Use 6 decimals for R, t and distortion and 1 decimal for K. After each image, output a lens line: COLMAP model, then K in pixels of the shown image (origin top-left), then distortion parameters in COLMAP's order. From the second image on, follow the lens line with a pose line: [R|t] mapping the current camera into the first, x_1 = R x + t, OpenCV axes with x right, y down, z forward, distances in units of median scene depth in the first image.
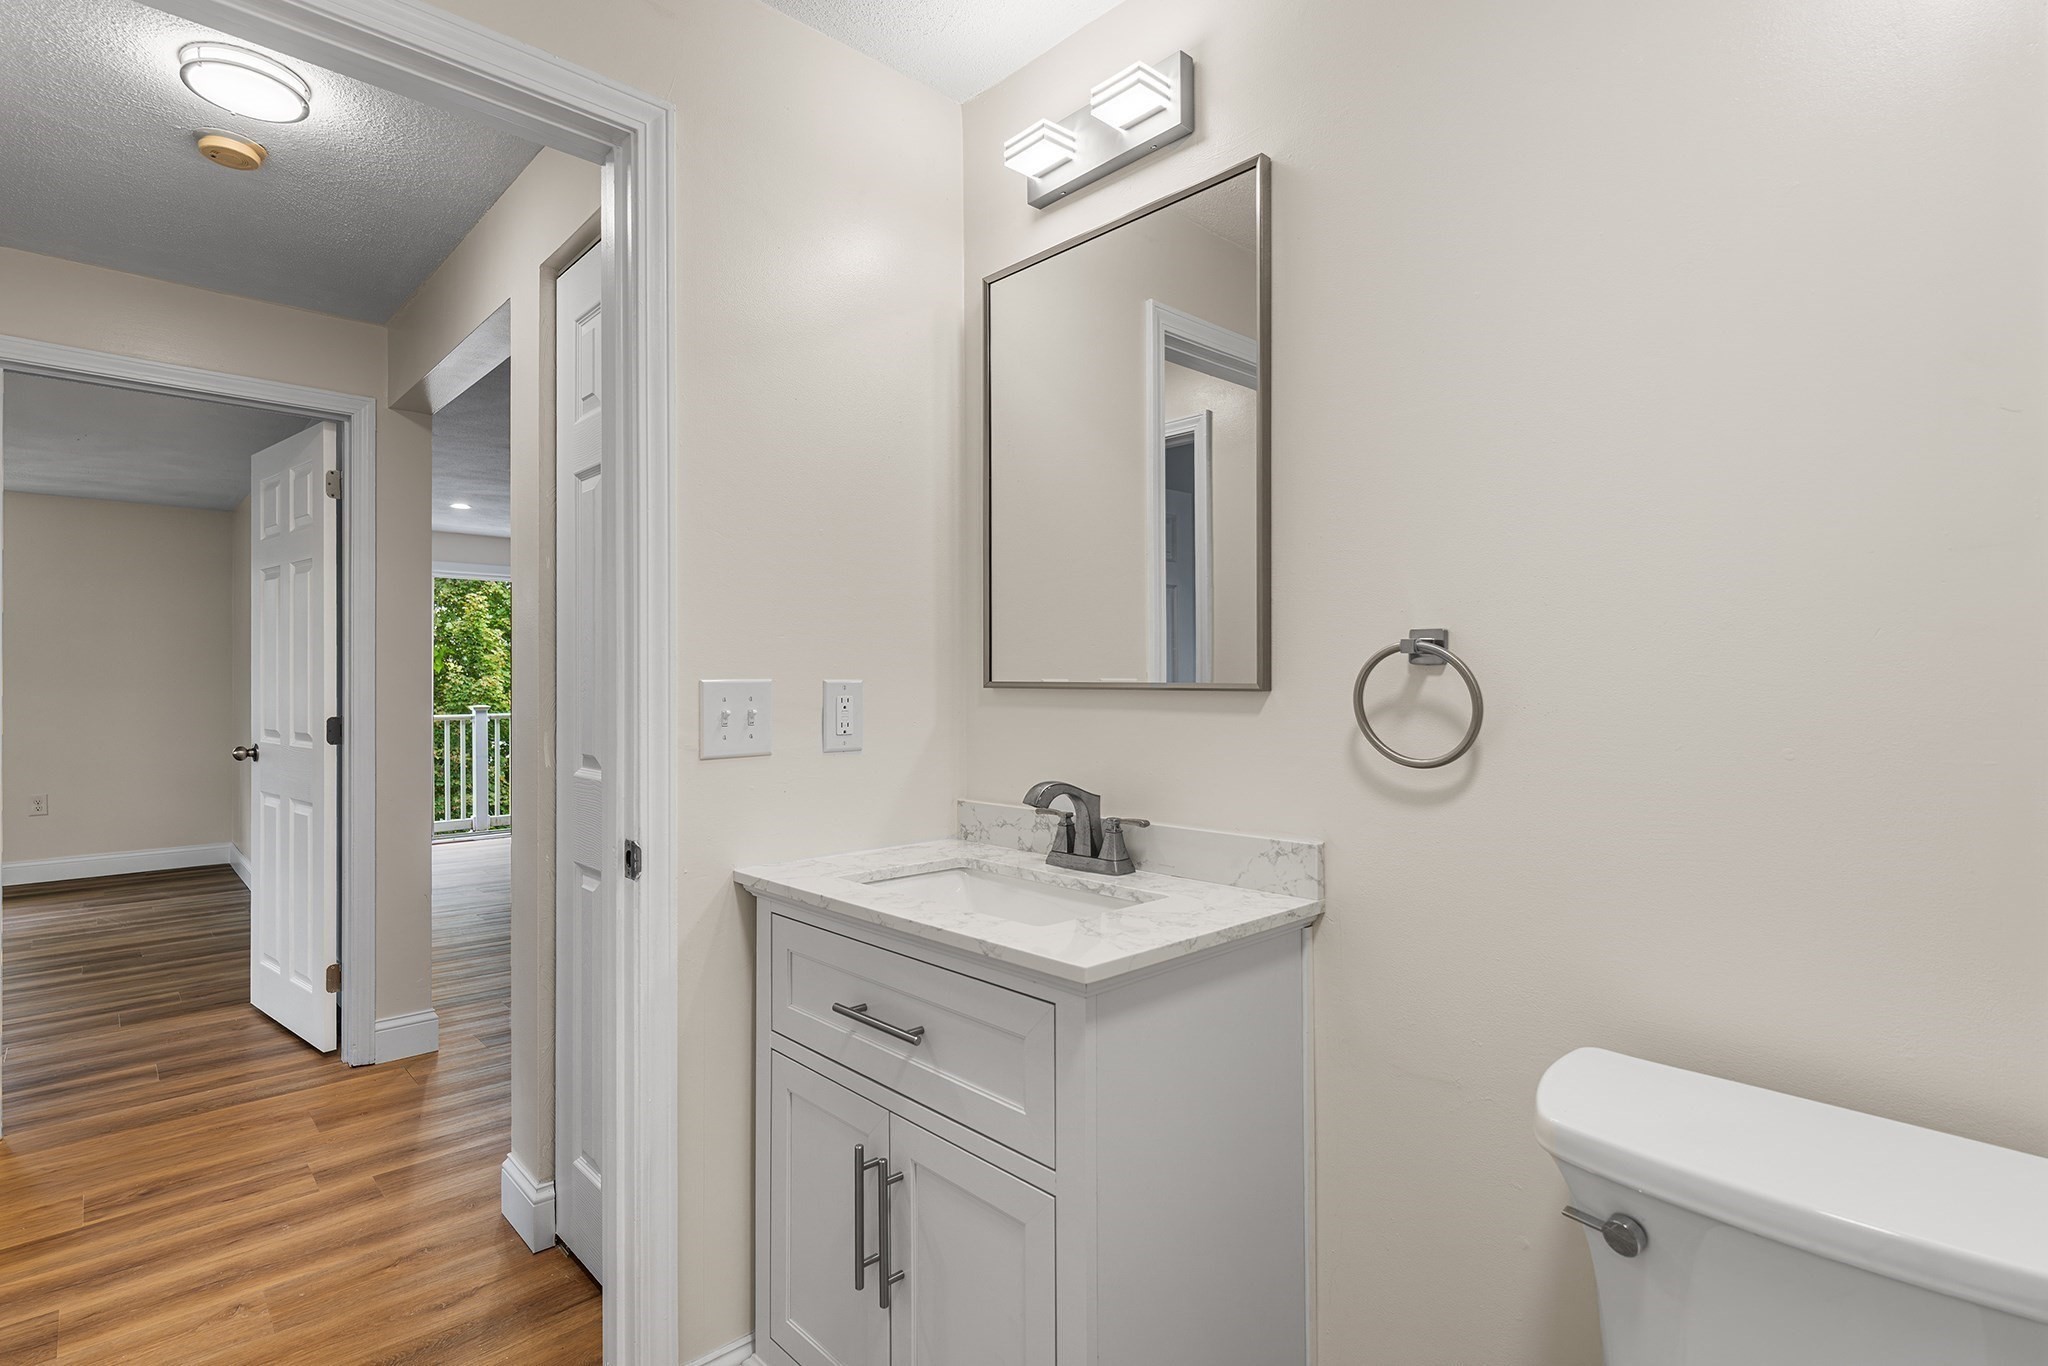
lens RADIAL K [[1004.2, 0, 1021.8], [0, 1004.2, 672.1], [0, 0, 1]] dist [0.001266, 0.000447]
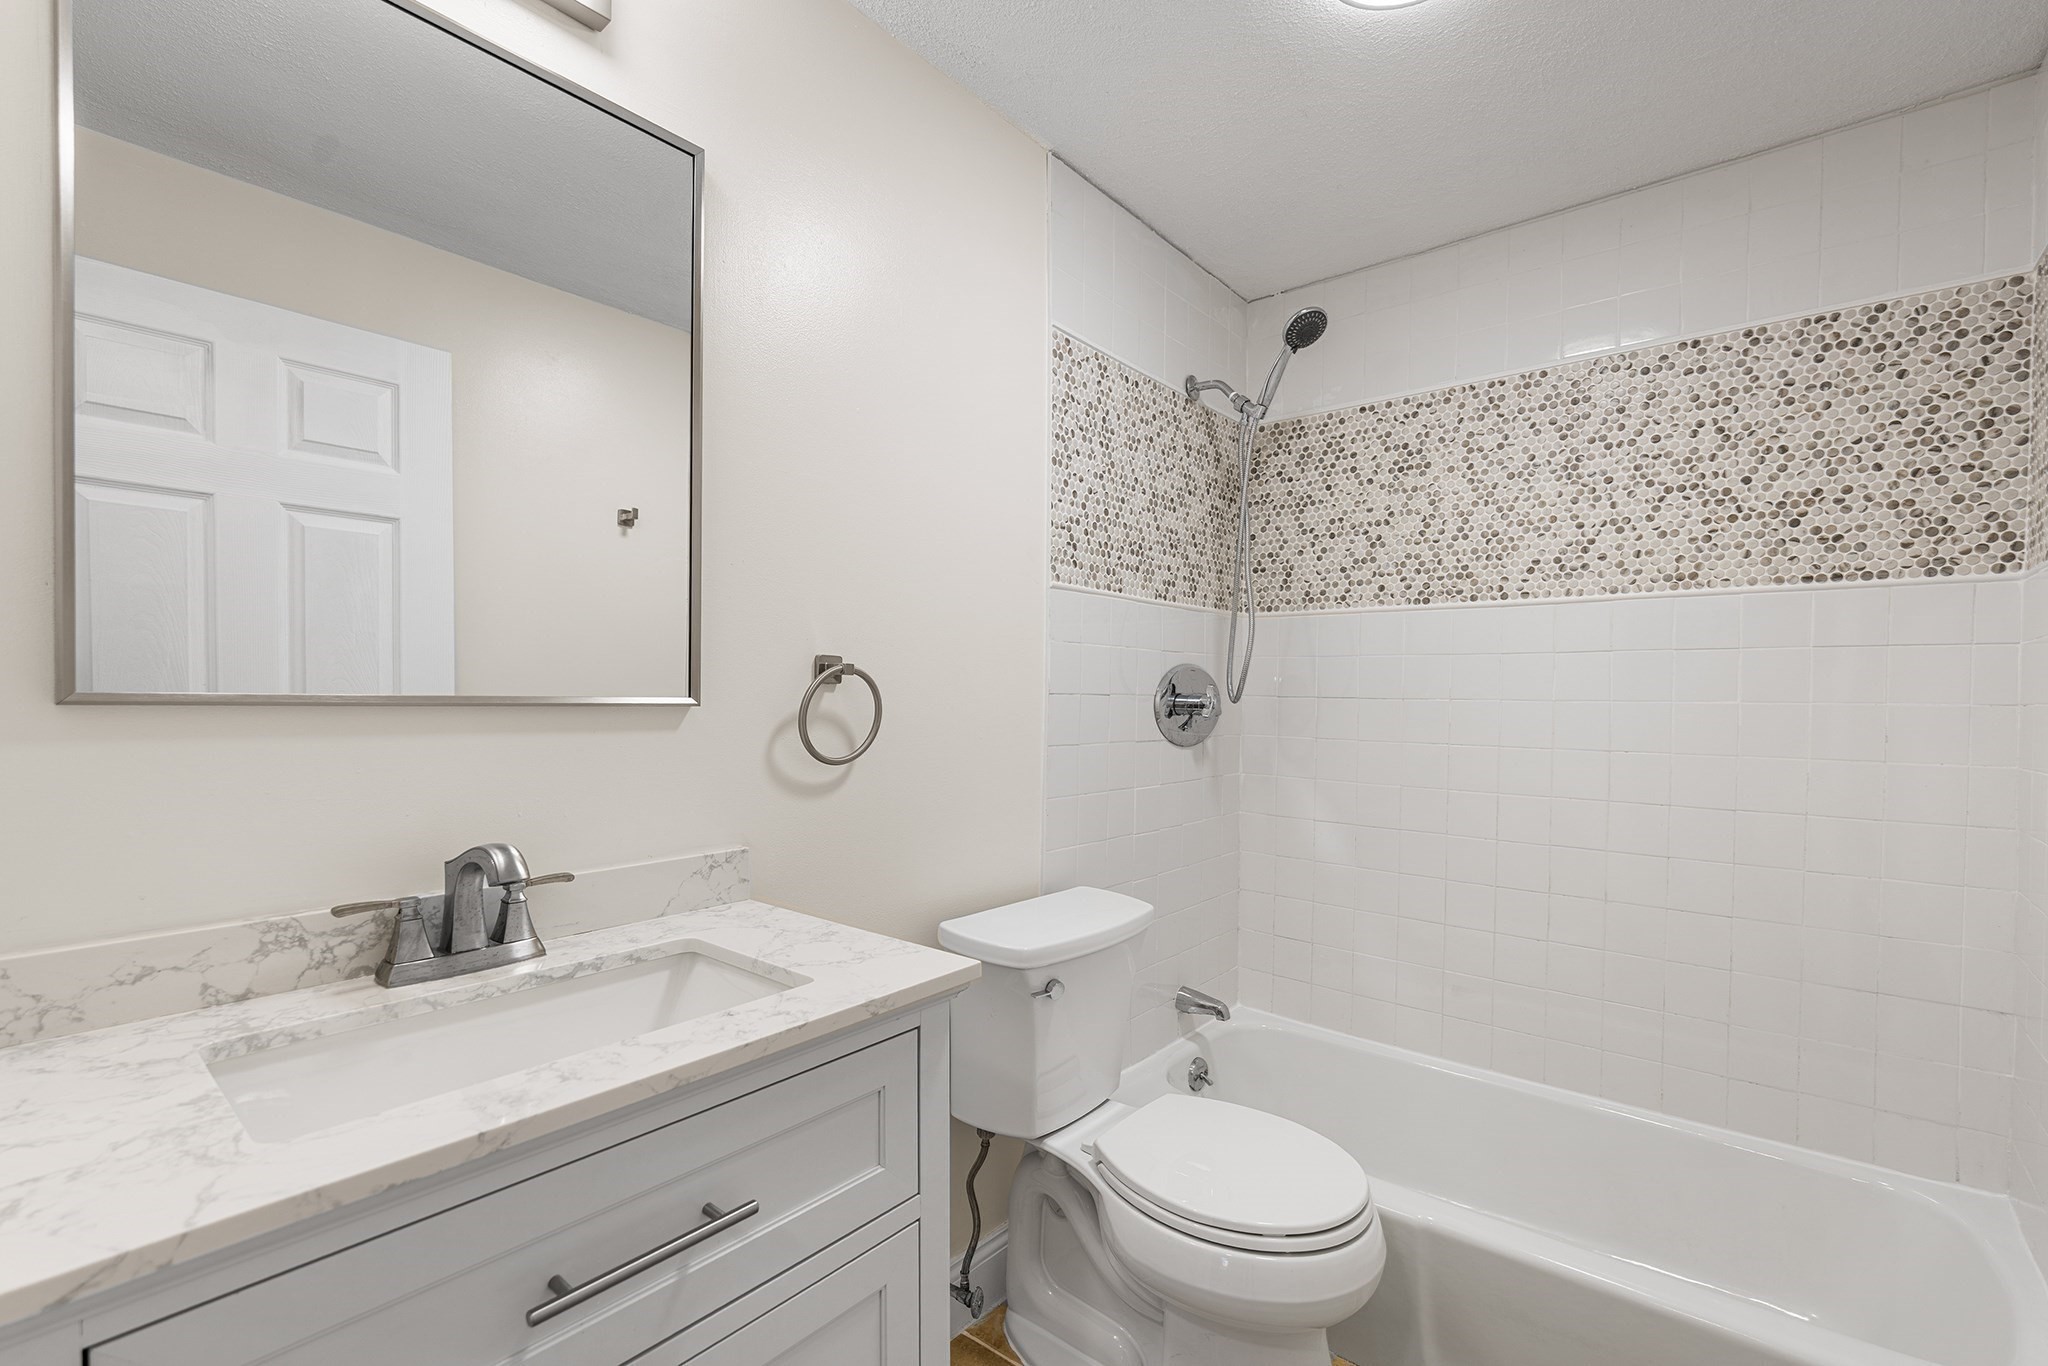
lens RADIAL K [[877.4, 0, 1029.5], [0, 877.4, 710.1], [0, 0, 1]] dist [-0.002495, 0.001617]
pose [[-0.116391, -0.016475, 0.993067, -0.659661], [-0.016886, 0.999751, 0.014606, 0.005000], [-0.993060, -0.015069, -0.116641, 0.795695]]
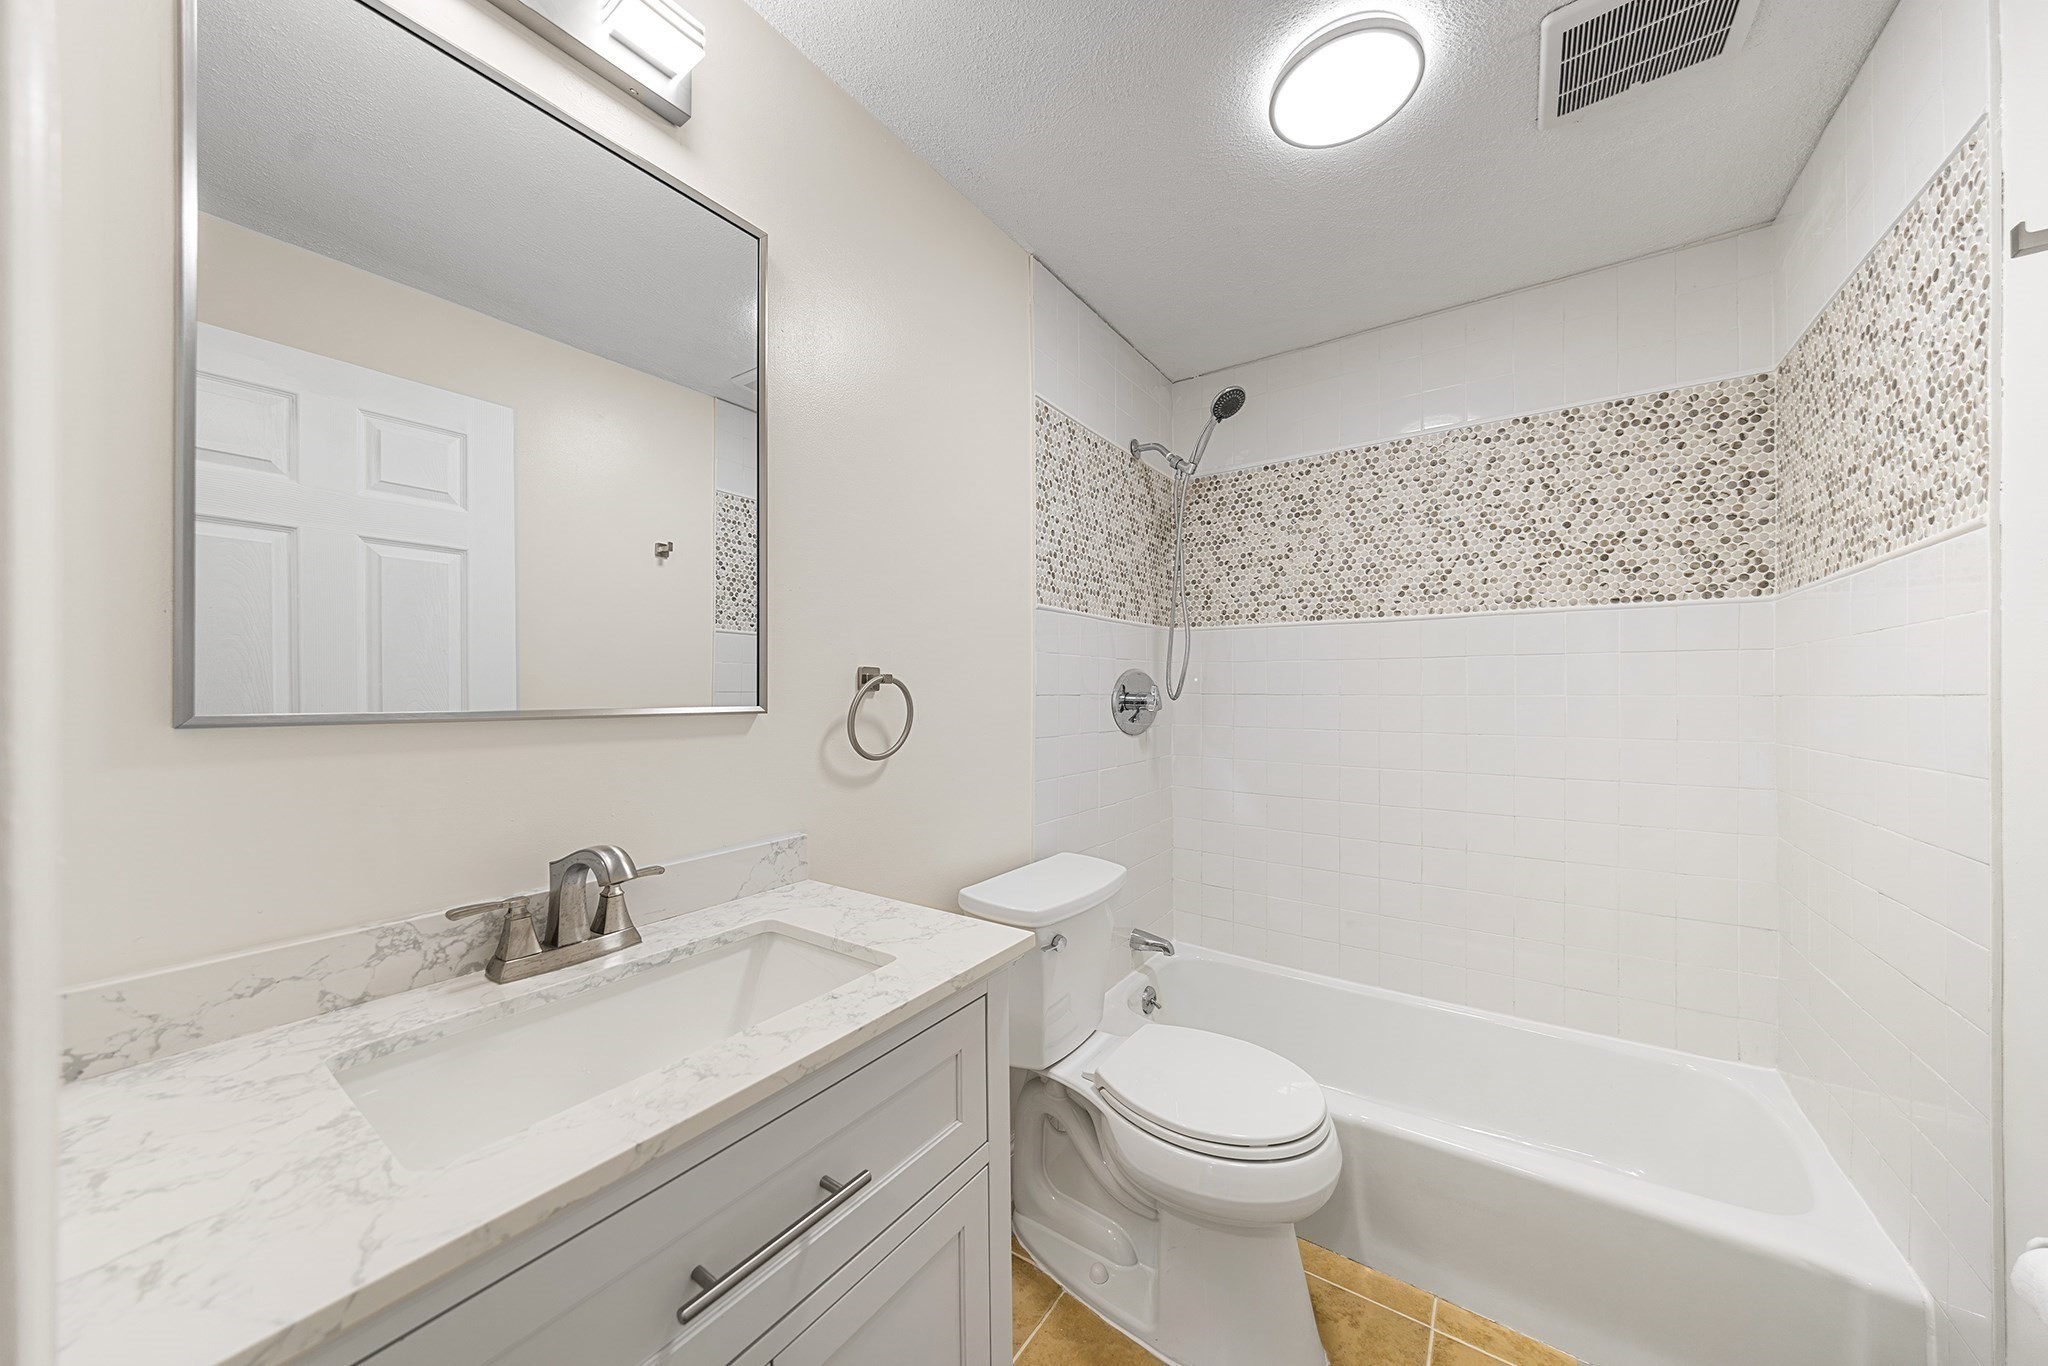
lens RADIAL K [[687.0, 0, 1018.1], [0, 687.0, 691.1], [0, 0, 1]] dist [-0.000852, 0.000086]
pose [[-0.194601, 0.001310, 0.980882, -0.581915], [-0.004588, 0.999987, -0.002246, -0.005749], [-0.980872, -0.004937, -0.194592, 0.890814]]
